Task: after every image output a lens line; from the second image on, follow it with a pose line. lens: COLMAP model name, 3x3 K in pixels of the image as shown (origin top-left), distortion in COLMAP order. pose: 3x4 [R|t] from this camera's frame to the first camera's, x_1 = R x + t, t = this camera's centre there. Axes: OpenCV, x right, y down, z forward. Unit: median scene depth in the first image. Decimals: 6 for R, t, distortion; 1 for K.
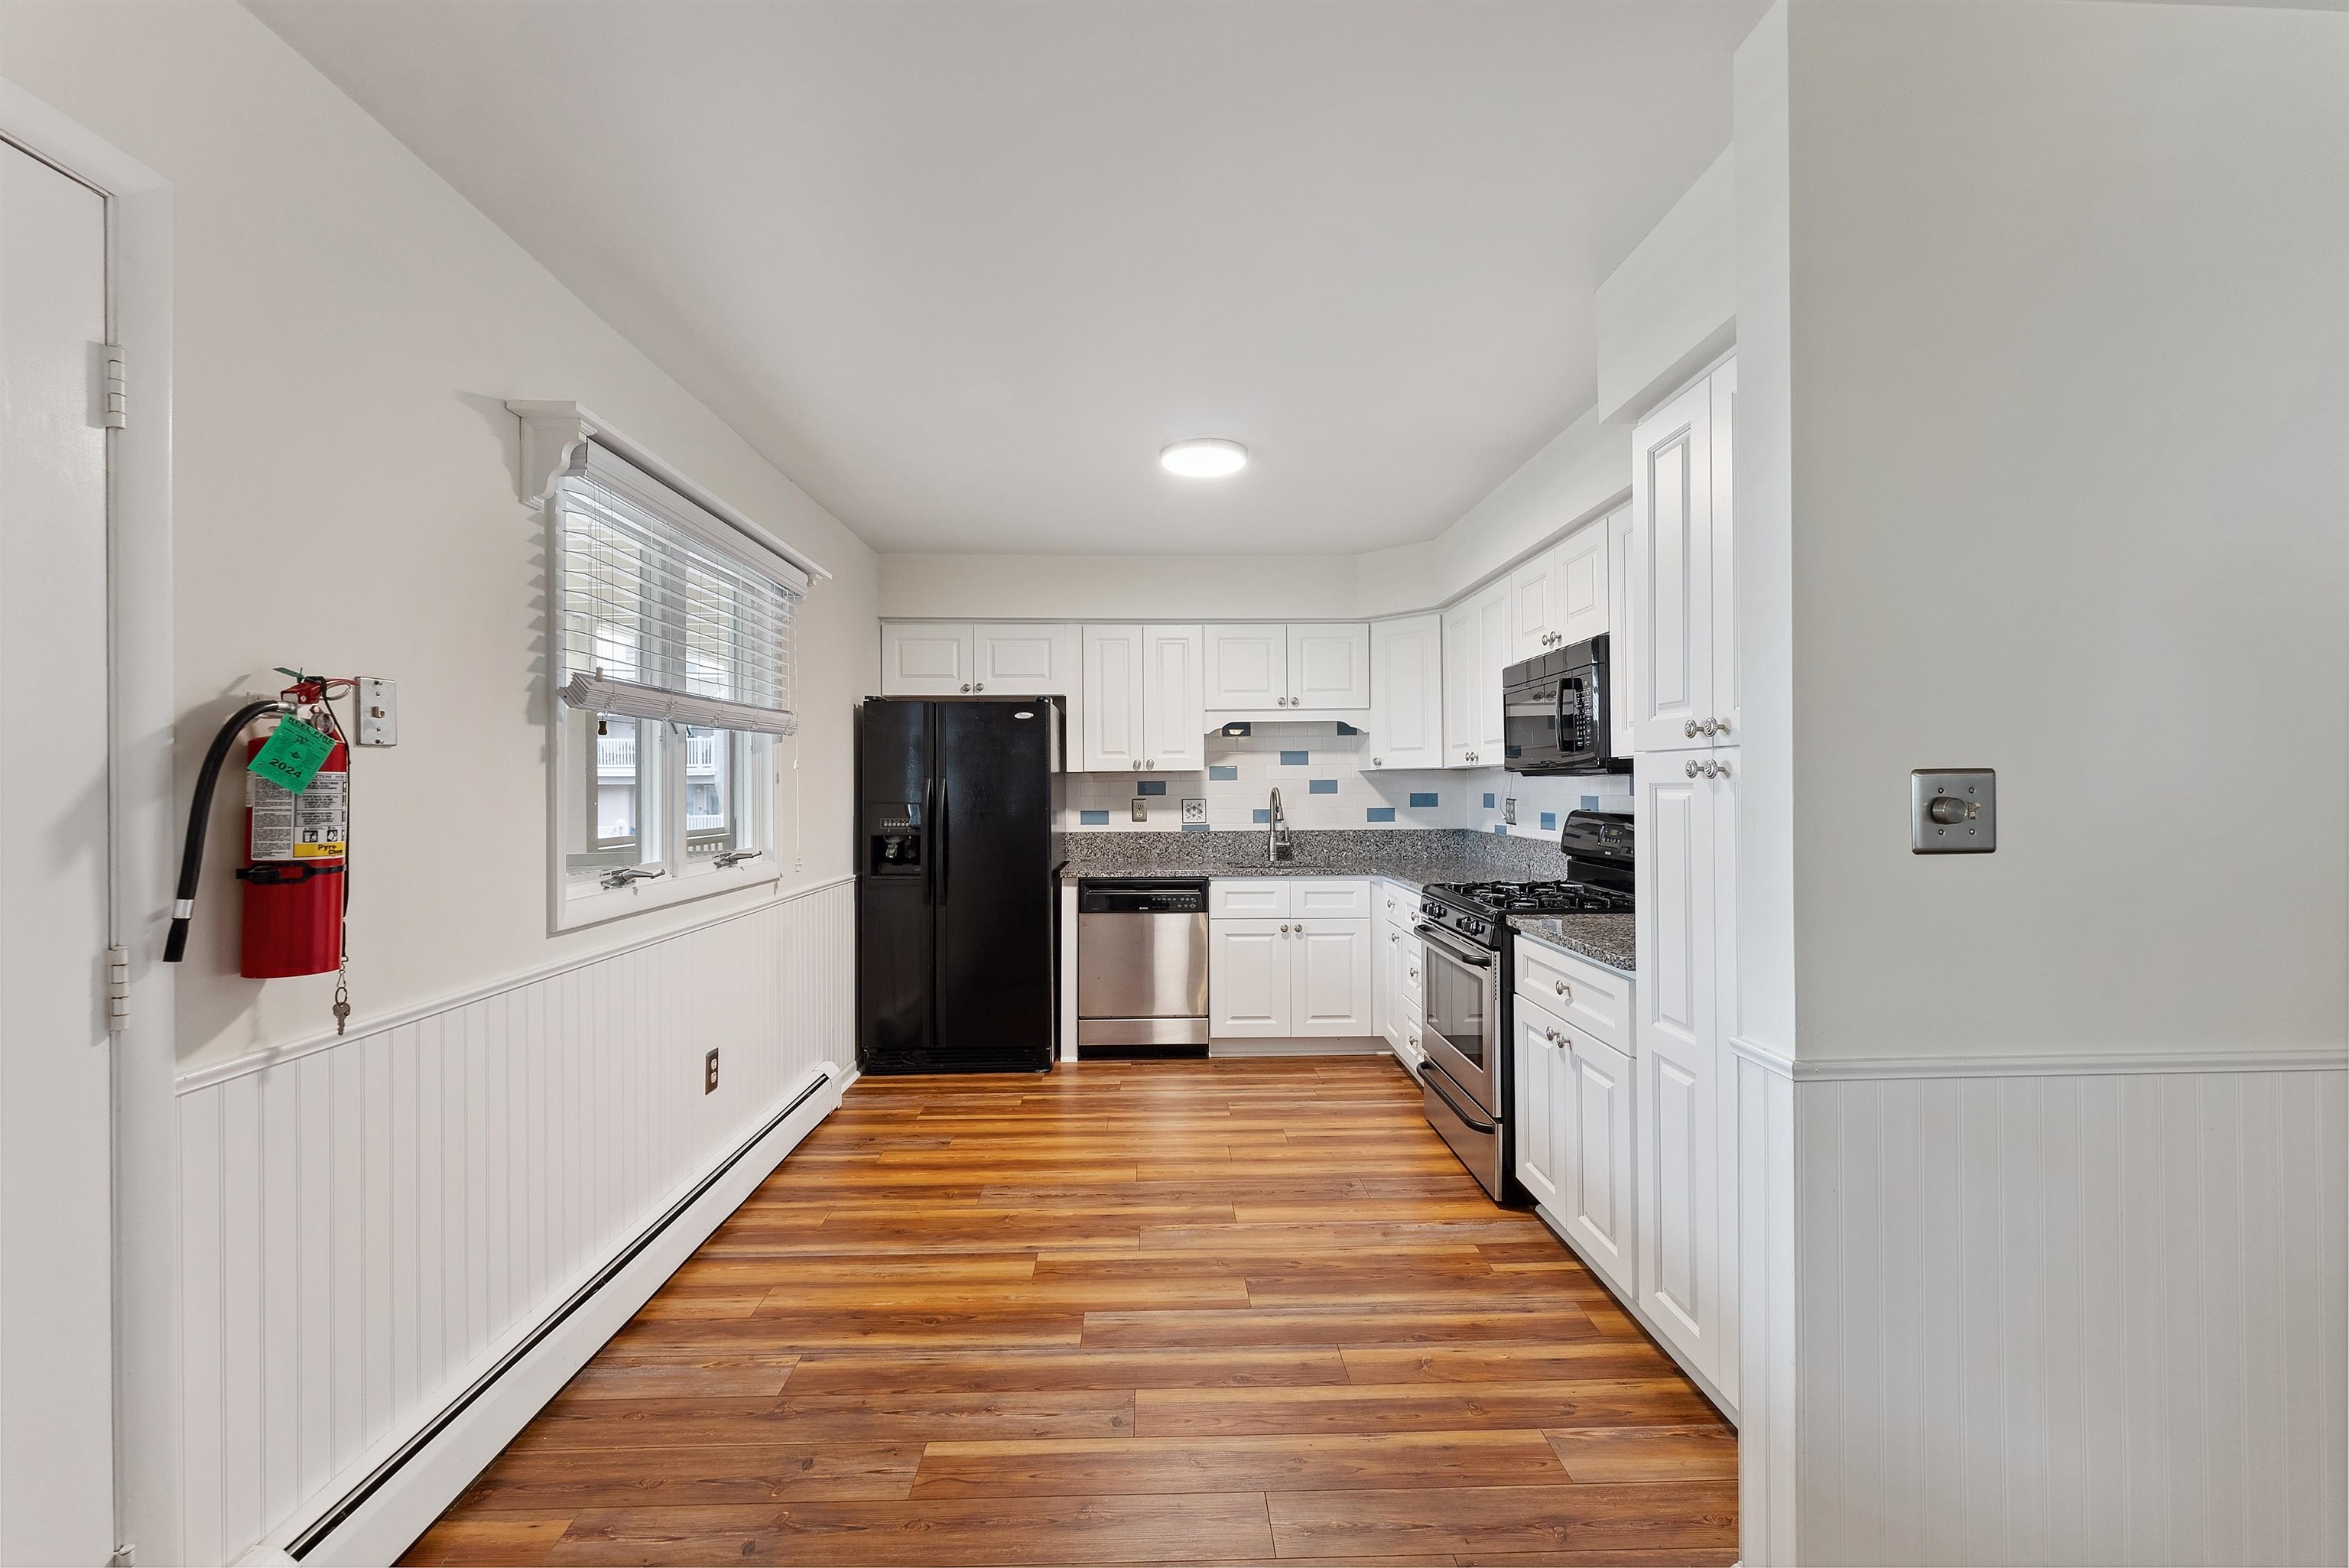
lens RADIAL K [[937.6, 0, 1169.0], [0, 937.6, 778.8], [0, 0, 1]] dist [0.002268, 0.000175]
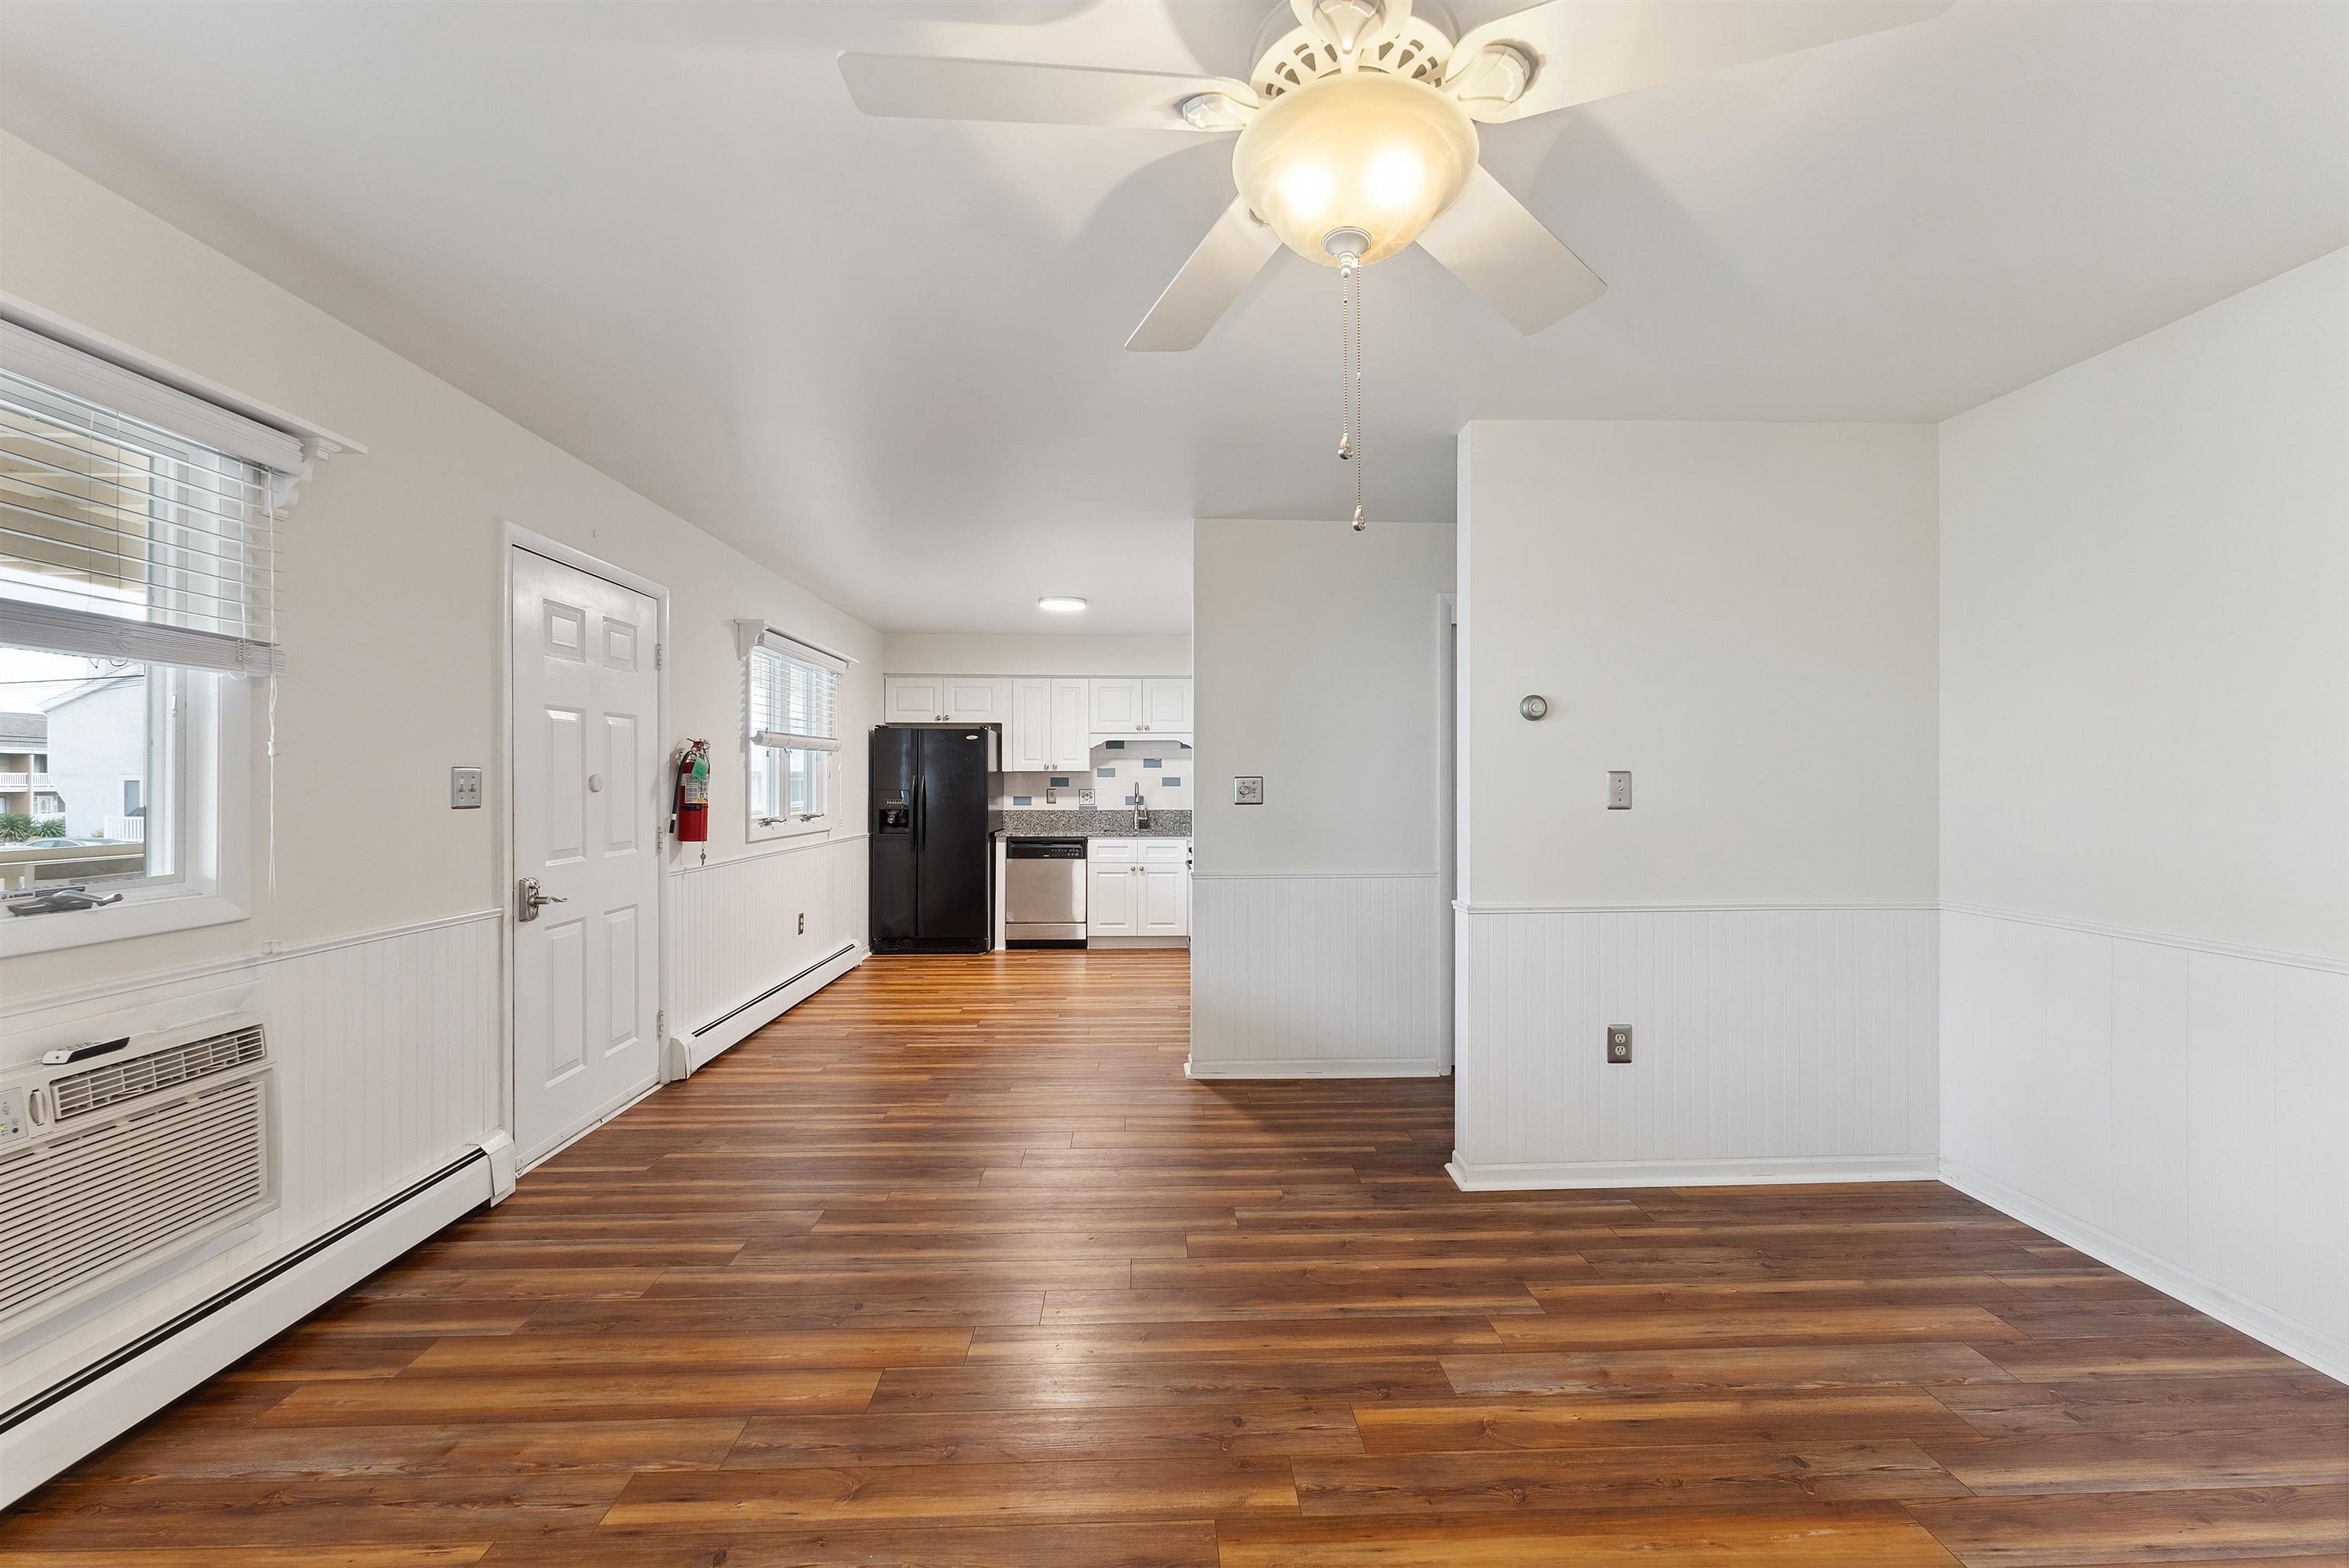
lens RADIAL K [[937.6, 0, 1169.0], [0, 937.6, 778.8], [0, 0, 1]] dist [0.002268, 0.000175]
pose [[0.999948, 0.006615, 0.007768, 0.172128], [-0.006660, 0.999961, 0.005800, -0.006208], [-0.007730, -0.005852, 0.999953, -0.626365]]
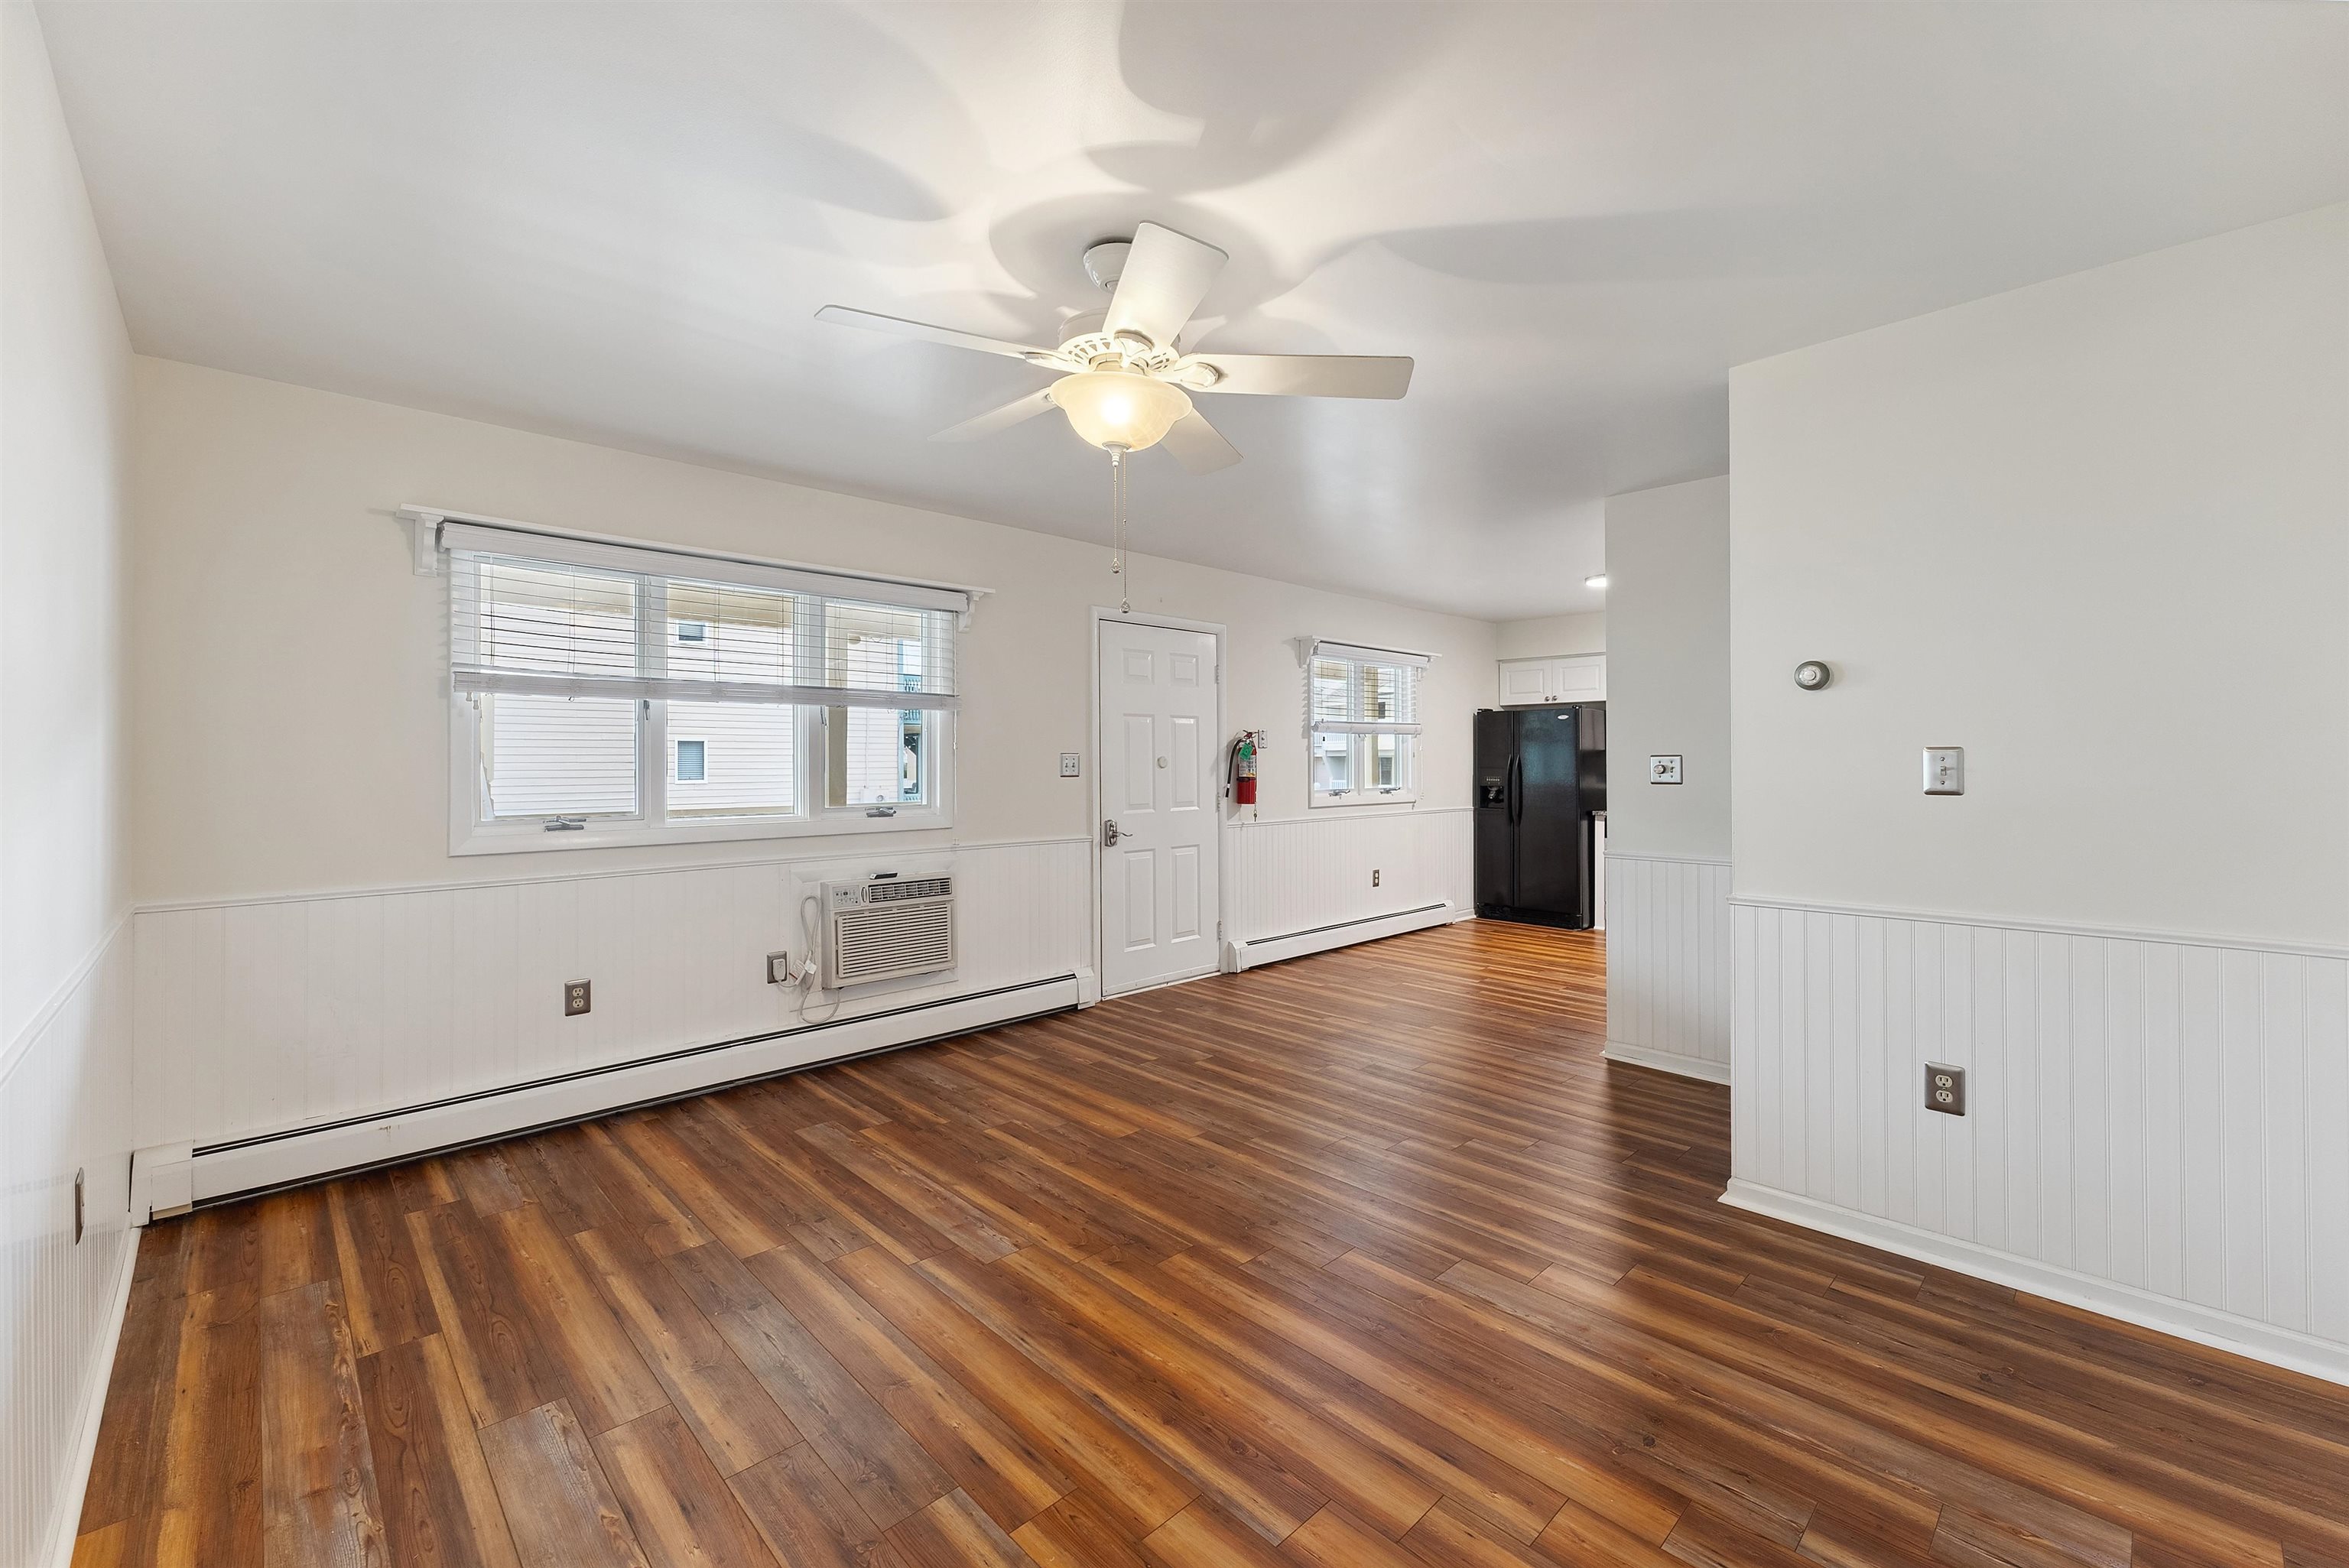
lens RADIAL K [[952.5, 0, 1171.7], [0, 952.5, 761.5], [0, 0, 1]] dist [0.001935, 0.000074]
pose [[0.672709, 0.005933, -0.739883, 0.614309], [0.003955, 0.999925, 0.011614, -0.009707], [0.739896, -0.010739, 0.672635, -0.650433]]
